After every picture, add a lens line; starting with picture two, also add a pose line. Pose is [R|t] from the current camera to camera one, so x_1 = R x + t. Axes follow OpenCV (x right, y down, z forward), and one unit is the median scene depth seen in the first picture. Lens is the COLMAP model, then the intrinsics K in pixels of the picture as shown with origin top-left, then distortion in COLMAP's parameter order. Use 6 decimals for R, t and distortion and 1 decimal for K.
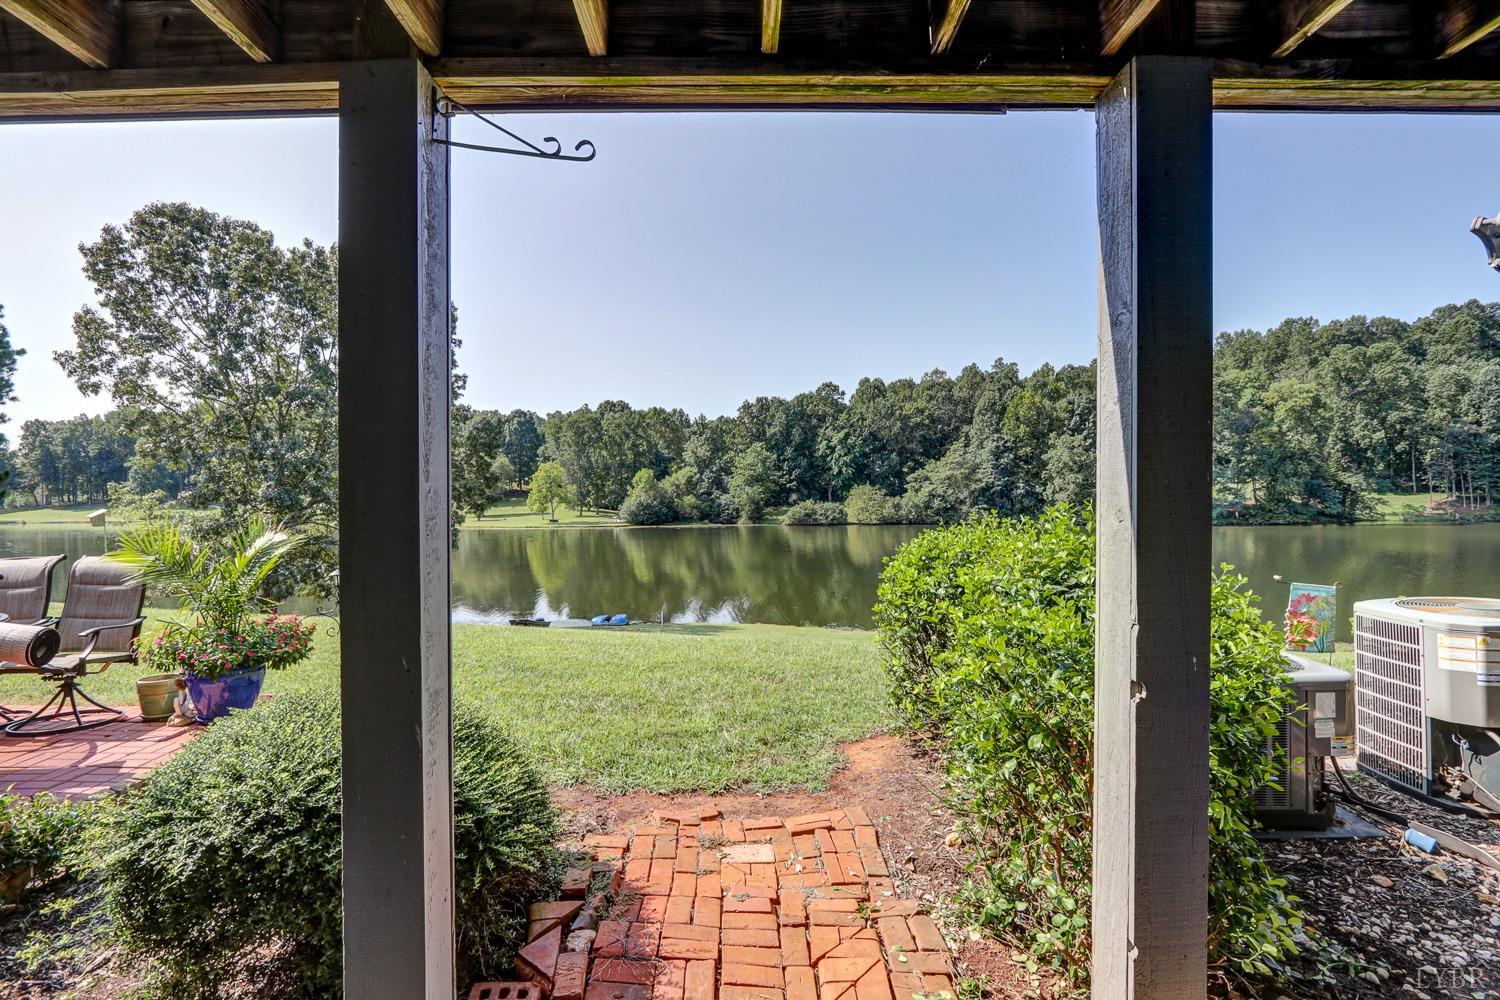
lens RADIAL K [[700.9, 0, 734.9], [0, 700.9, 502.5], [0, 0, 1]] dist [-0.018963, 0.005282]
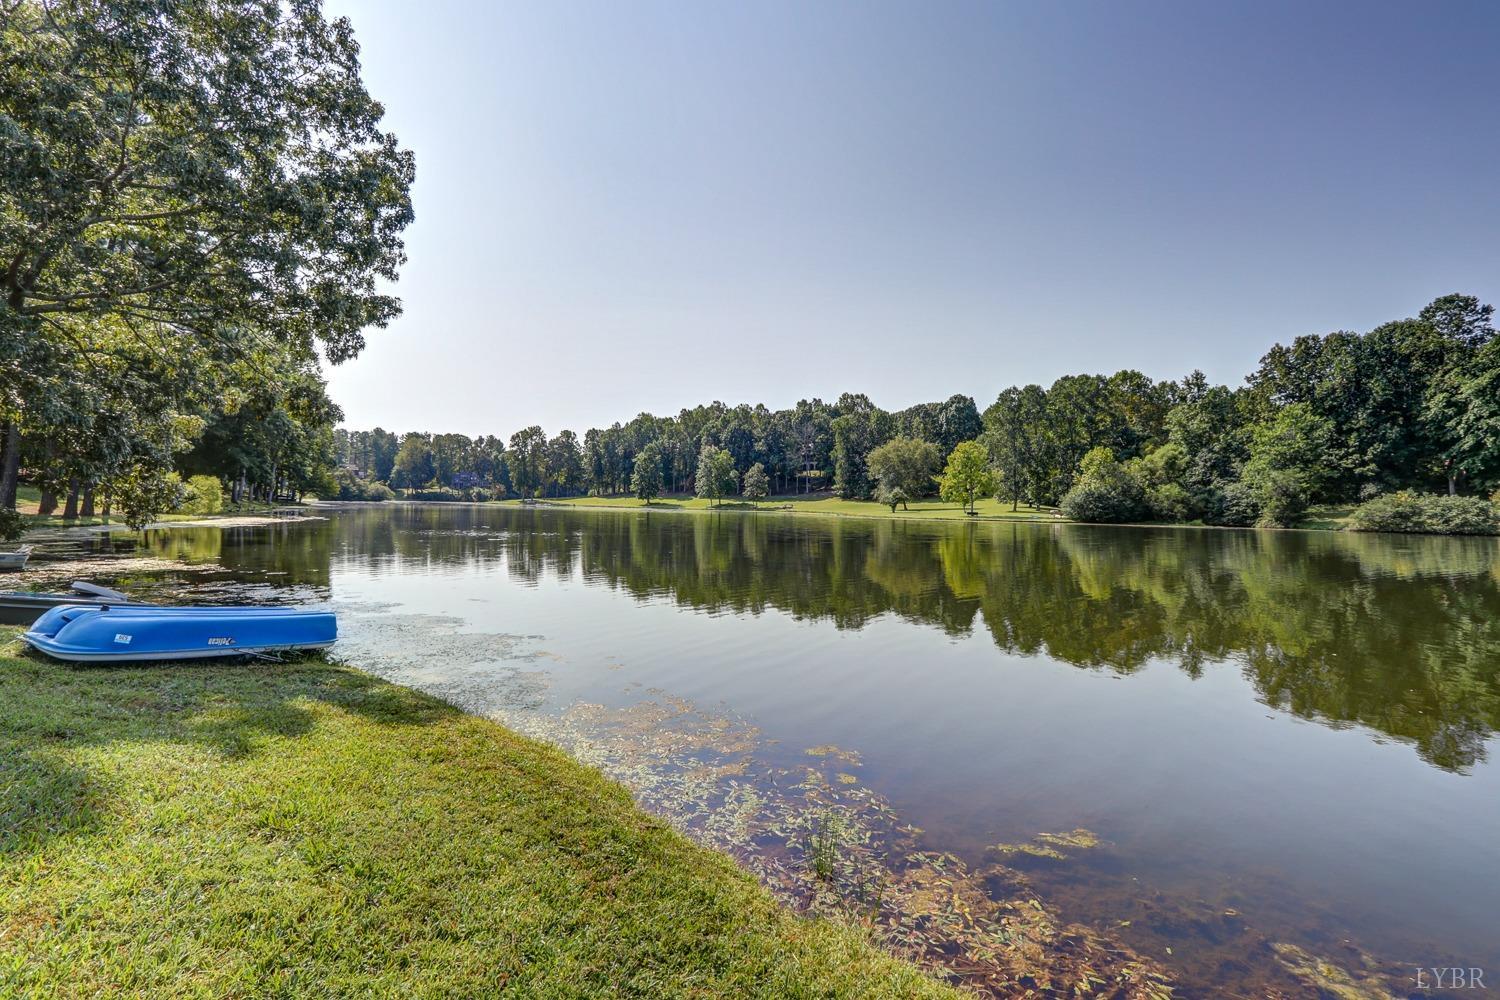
lens RADIAL K [[700.9, 0, 734.9], [0, 700.9, 492.6], [0, 0, 1]] dist [-0.018963, 0.005282]
pose [[0.790974, 0.014434, -0.611680, 0.015501], [-0.033424, 0.999248, -0.019641, 0.025760], [0.610937, 0.035980, 0.790861, 0.187942]]
